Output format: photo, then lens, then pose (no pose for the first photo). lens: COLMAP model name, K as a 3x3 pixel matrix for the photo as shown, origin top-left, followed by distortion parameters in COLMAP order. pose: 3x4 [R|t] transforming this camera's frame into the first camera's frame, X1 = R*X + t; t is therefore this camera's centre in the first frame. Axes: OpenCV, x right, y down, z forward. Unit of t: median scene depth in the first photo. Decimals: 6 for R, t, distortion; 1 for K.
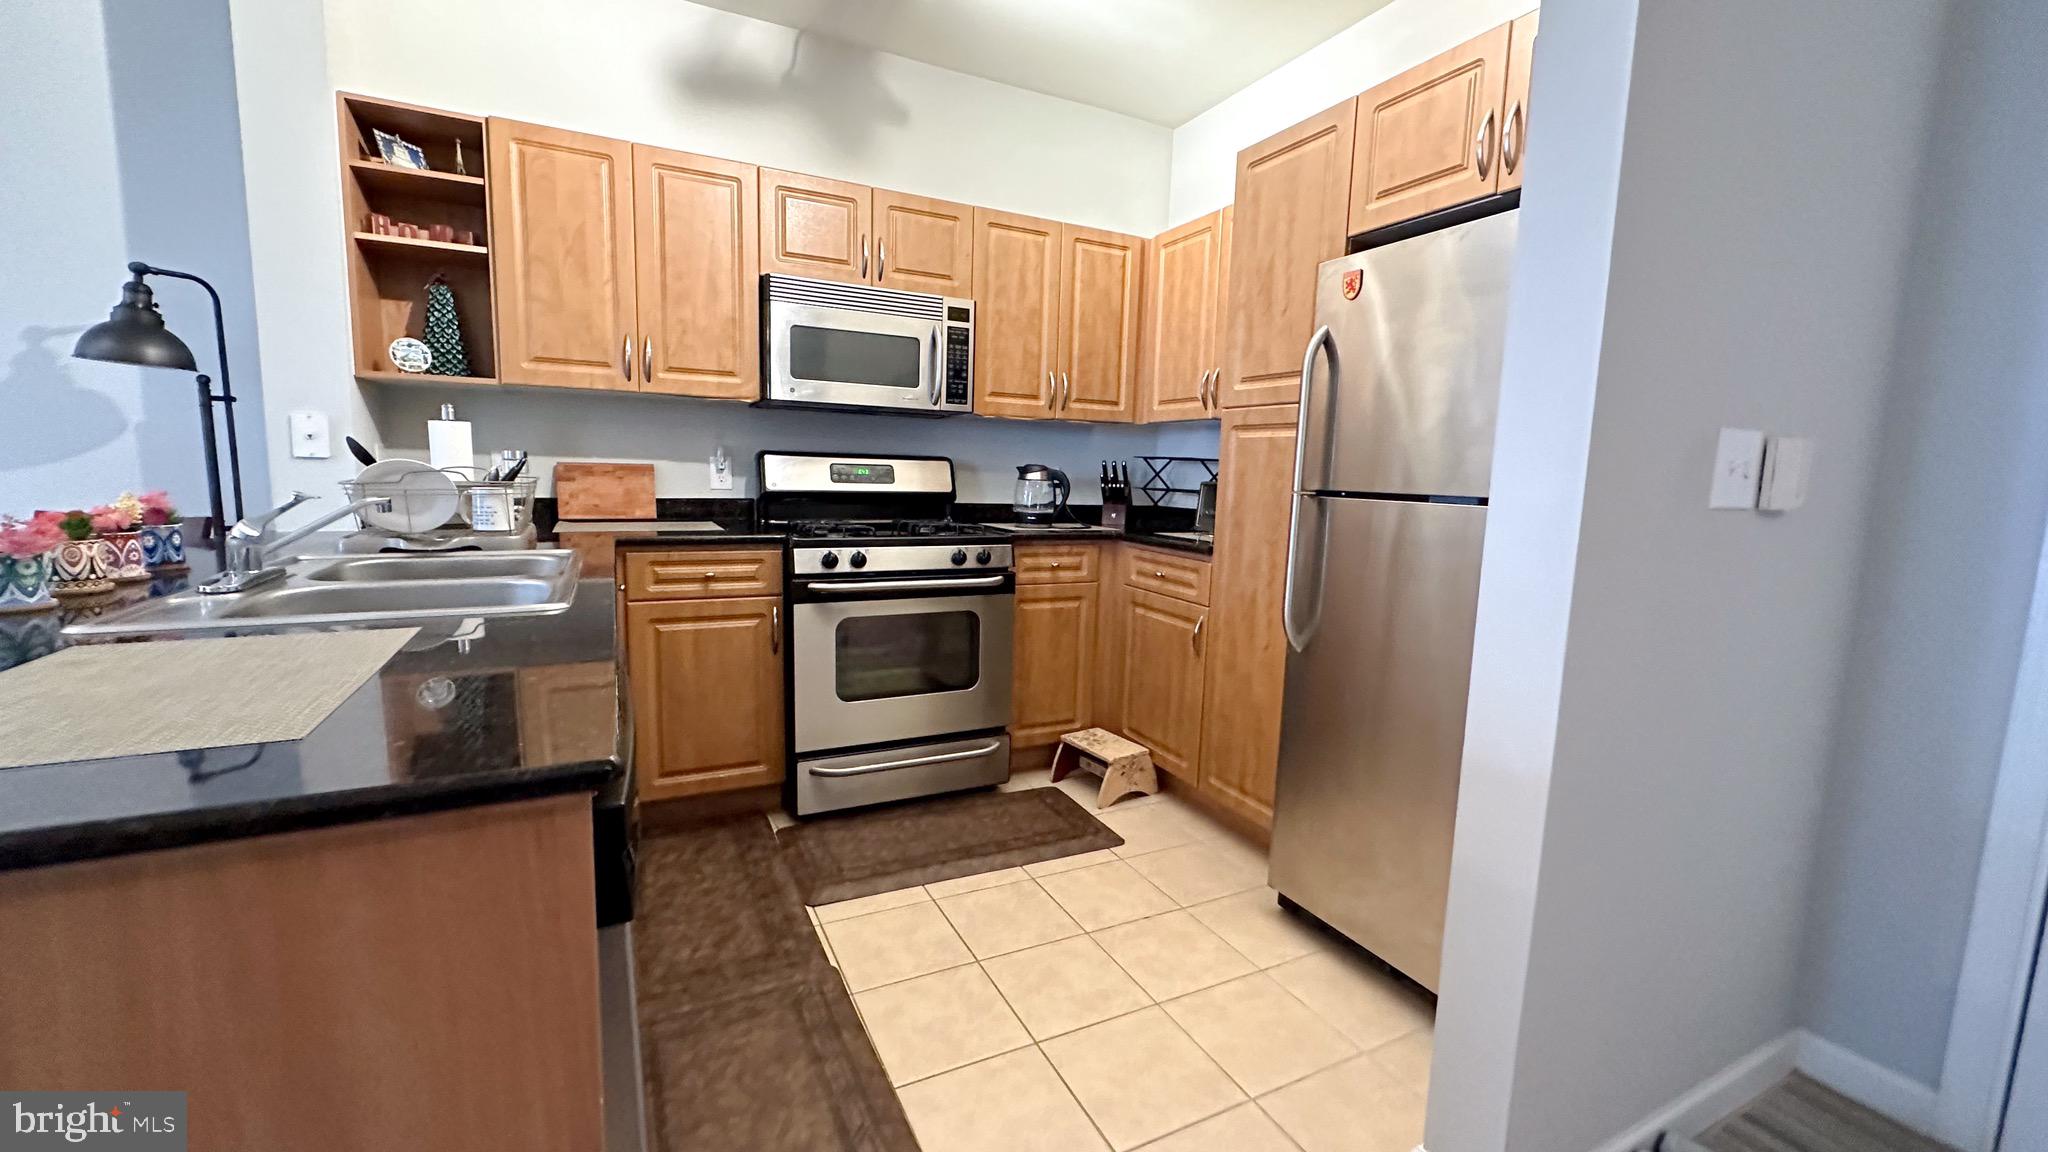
lens RADIAL K [[813.7, 0, 1024.9], [0, 813.7, 576.4], [0, 0, 1]] dist [-0.000538, 0.000211]
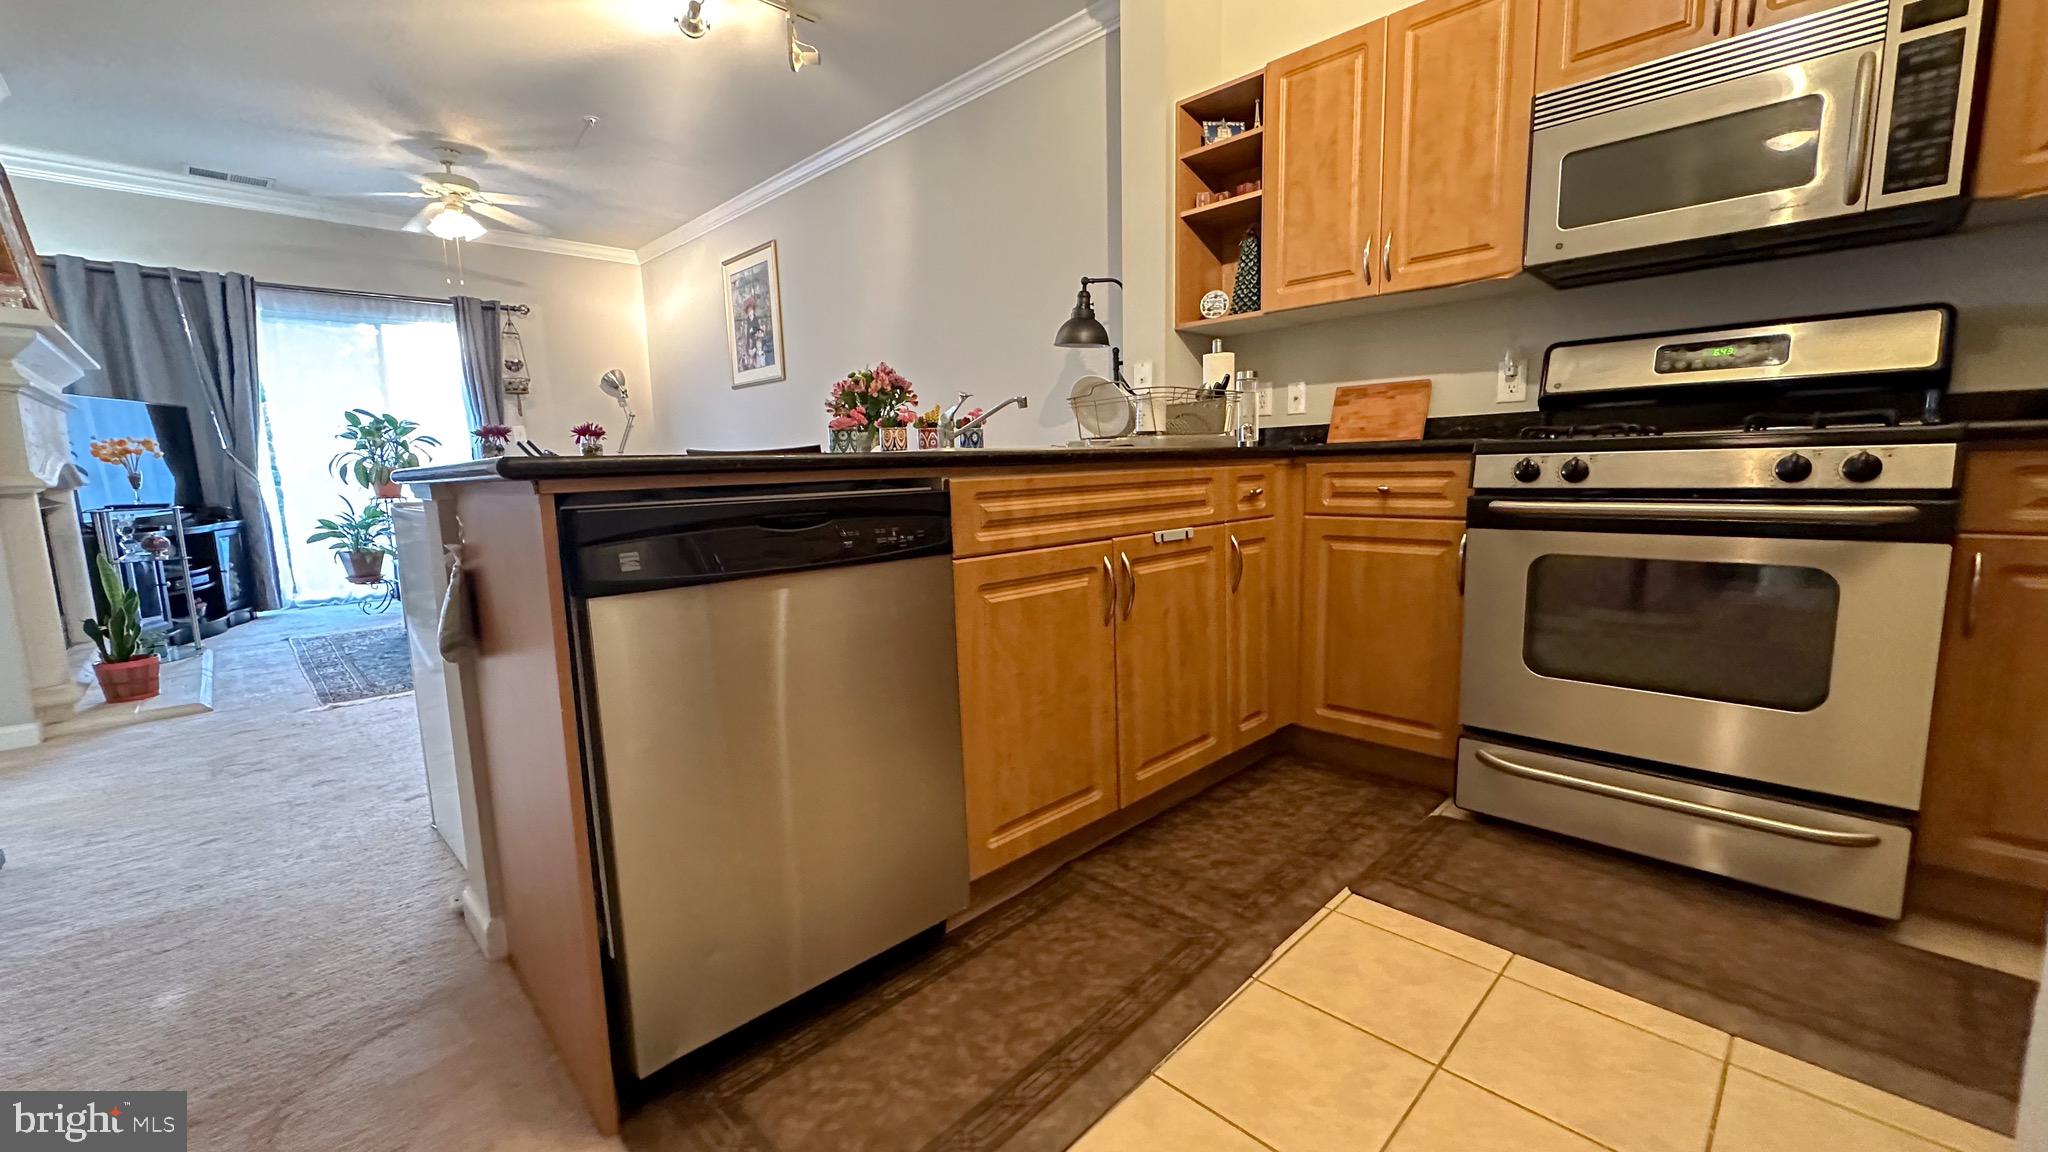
lens RADIAL K [[813.7, 0, 1026.6], [0, 813.7, 576.7], [0, 0, 1]] dist [-0.000538, 0.000211]
pose [[0.314920, 0.095048, -0.944347, 0.315756], [-0.090581, 0.993441, 0.069783, 0.064823], [0.944786, 0.063564, 0.321464, 0.374315]]
